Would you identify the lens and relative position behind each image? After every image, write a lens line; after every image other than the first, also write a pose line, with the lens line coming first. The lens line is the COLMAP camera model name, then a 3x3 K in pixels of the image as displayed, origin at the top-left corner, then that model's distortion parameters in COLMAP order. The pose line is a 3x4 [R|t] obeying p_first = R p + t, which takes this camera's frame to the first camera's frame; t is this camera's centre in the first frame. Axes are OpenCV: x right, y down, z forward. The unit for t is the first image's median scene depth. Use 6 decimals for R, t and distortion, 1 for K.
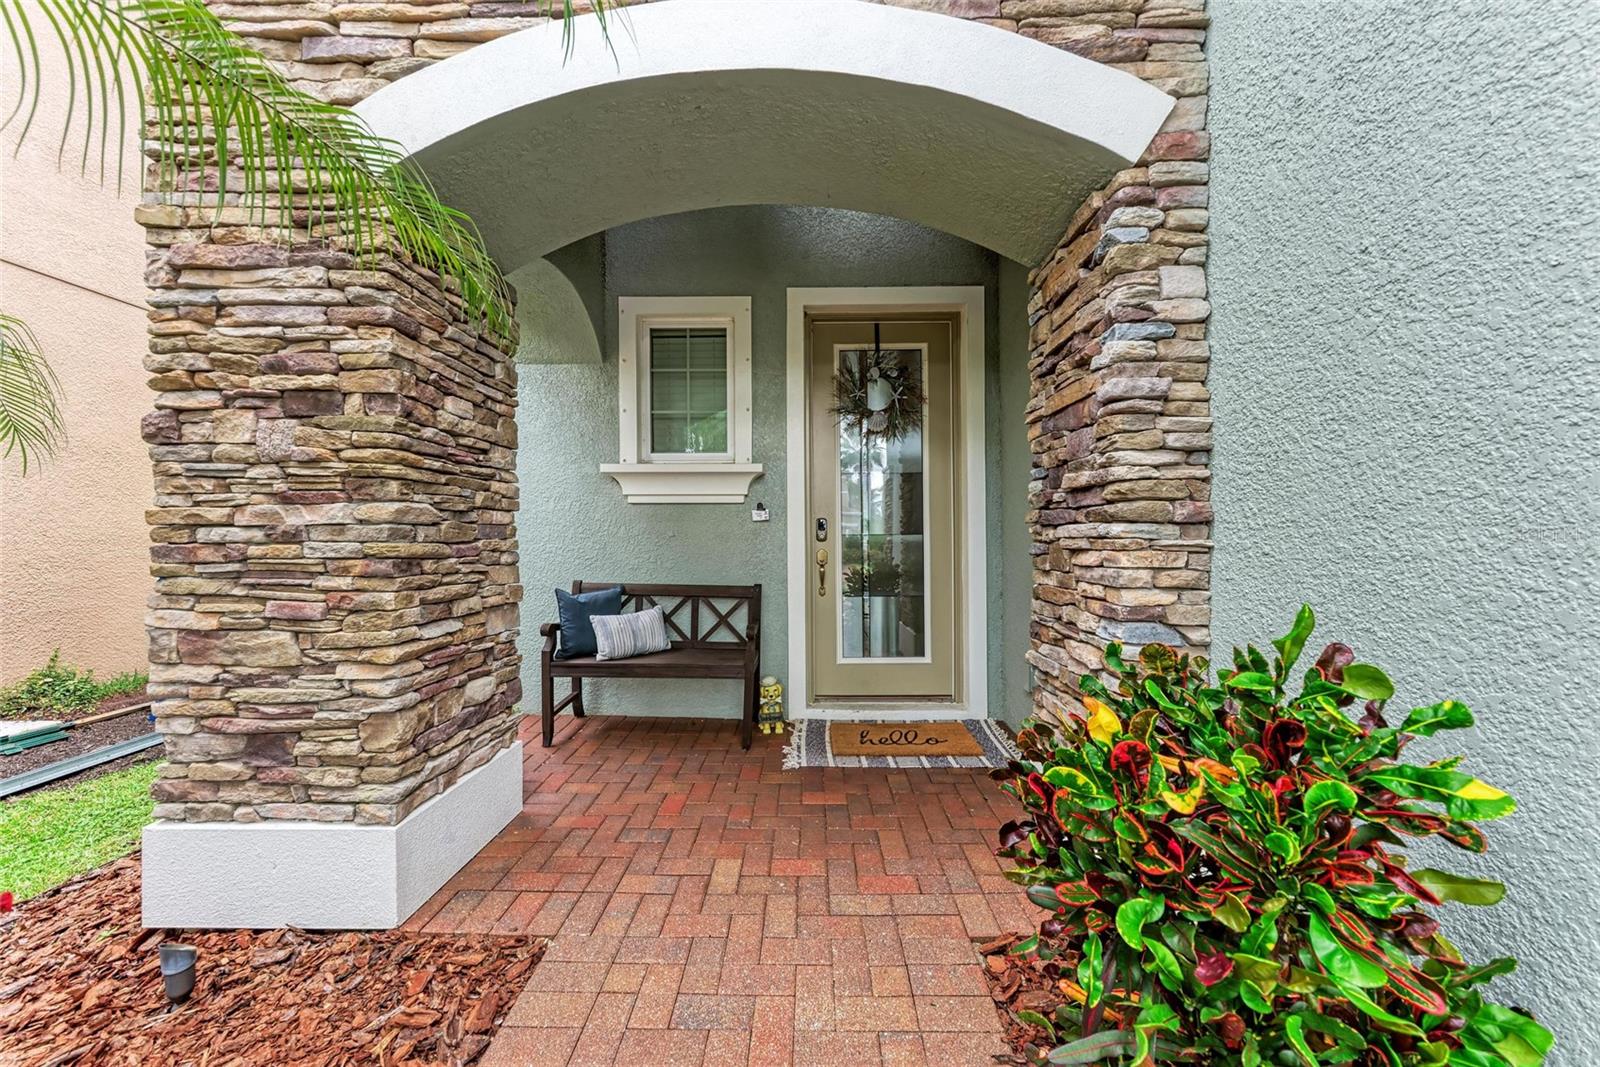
lens RADIAL K [[595.2, 0, 800.9], [0, 595.2, 532.5], [0, 0, 1]] dist [0.000484, 0.000032]
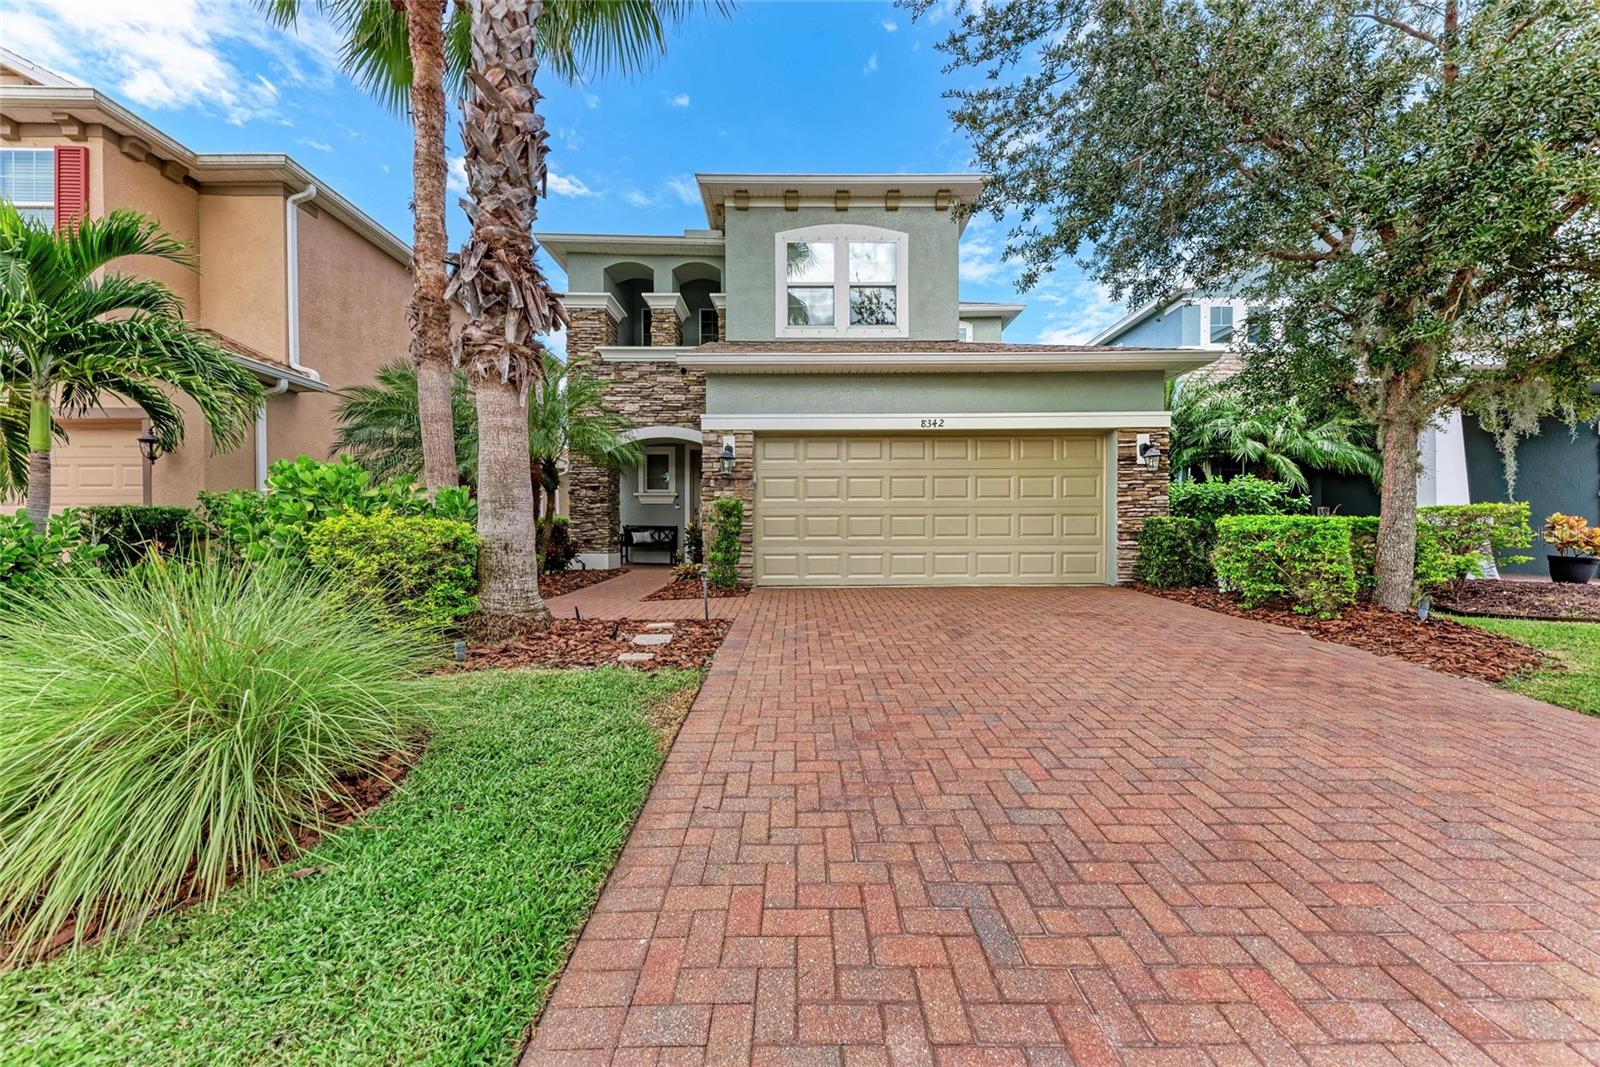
lens RADIAL K [[548.1, 0, 799.8], [0, 548.1, 535.6], [0, 0, 1]] dist [0.010604, -0.002541]
pose [[0.999525, 0.004021, 0.030571, 0.680057], [-0.004124, 0.999986, 0.003305, 0.148814], [-0.030557, -0.003429, 0.999527, -2.799209]]
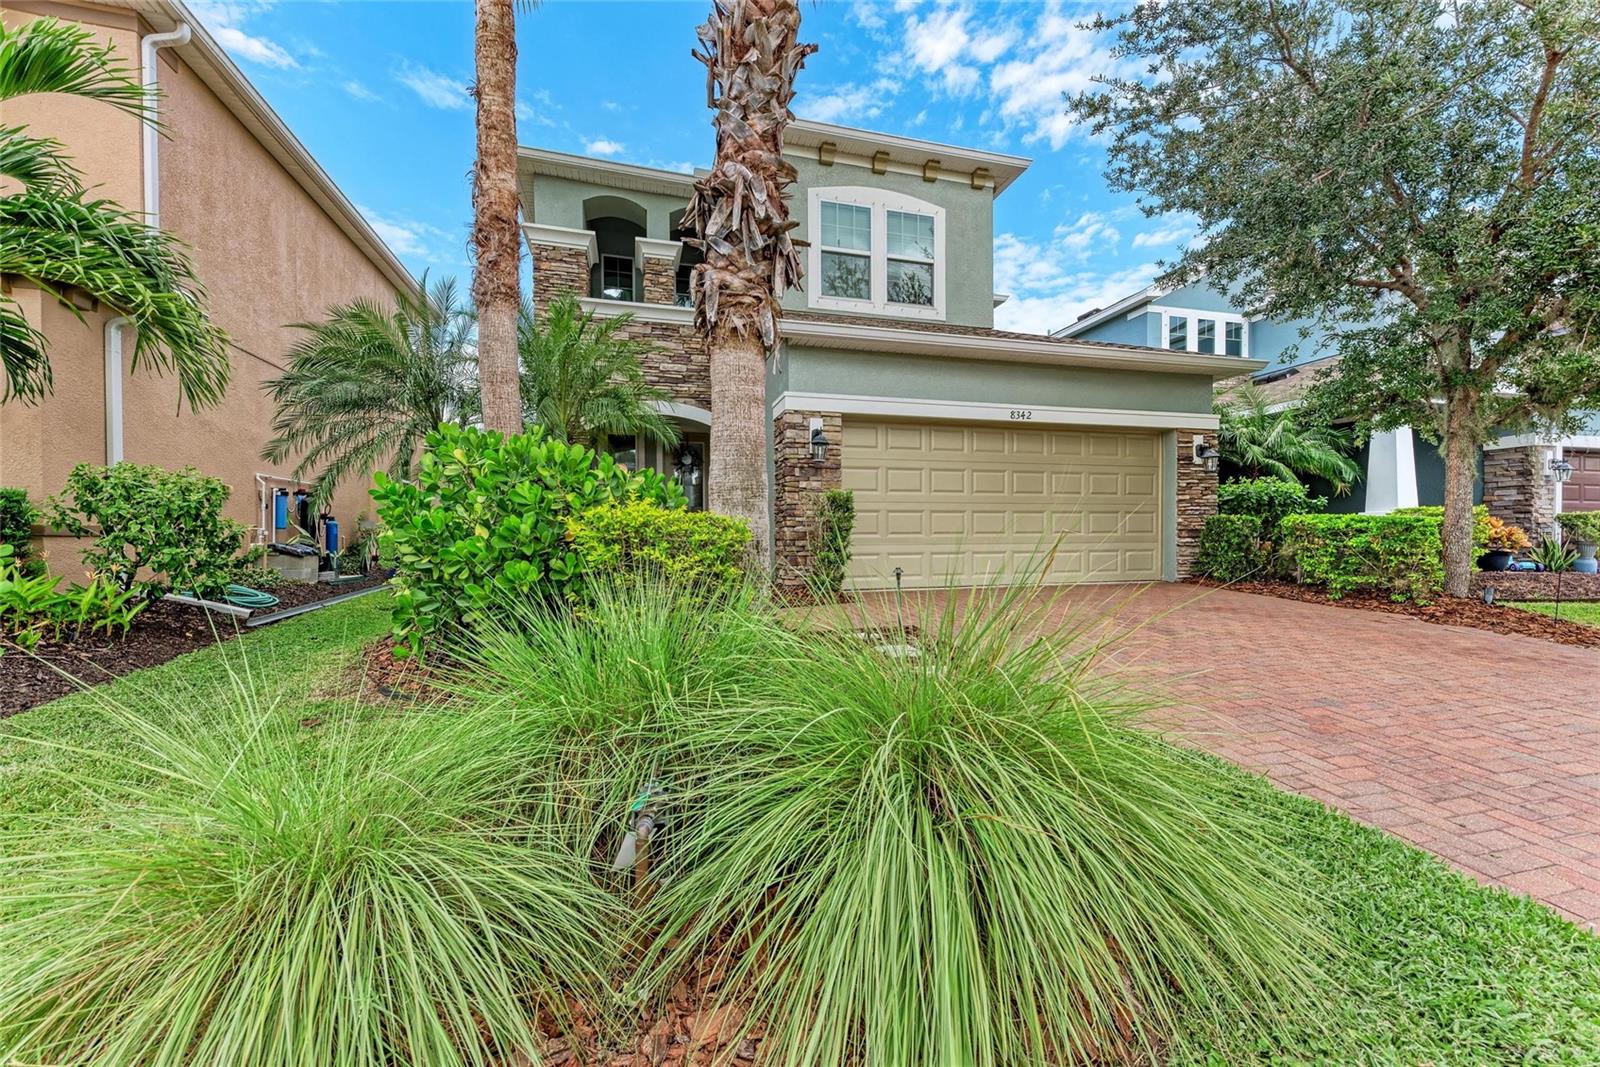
lens RADIAL K [[622.0, 0, 797.8], [0, 622.0, 536.7], [0, 0, 1]] dist [0.006511, -0.000879]
pose [[0.958268, 0.002831, 0.285857, -0.267703], [-0.004978, 0.999965, 0.006783, 0.157659], [-0.285828, -0.007922, 0.958248, -2.648142]]
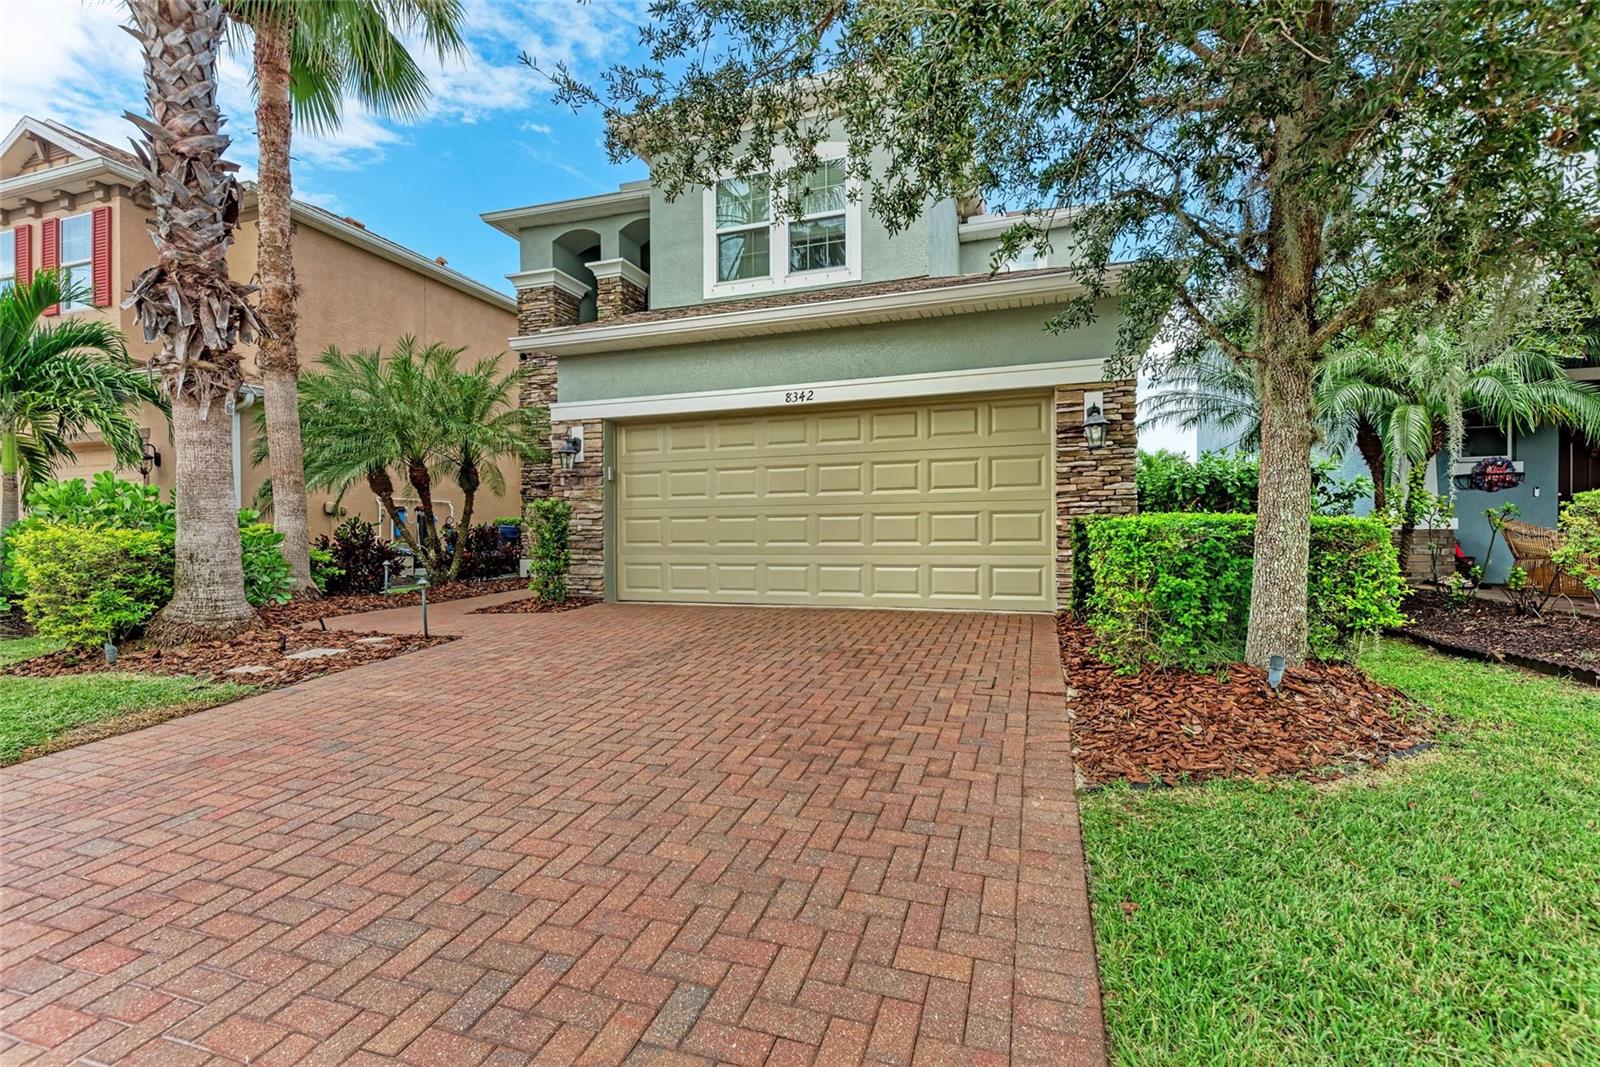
lens RADIAL K [[706.6, 0, 799.0], [0, 706.6, 532.3], [0, 0, 1]] dist [0.009093, -0.001912]
pose [[0.956086, 0.000067, -0.293085, 1.980616], [0.000054, 1.000000, 0.000405, 0.121827], [0.293085, -0.000403, 0.956086, -2.702963]]
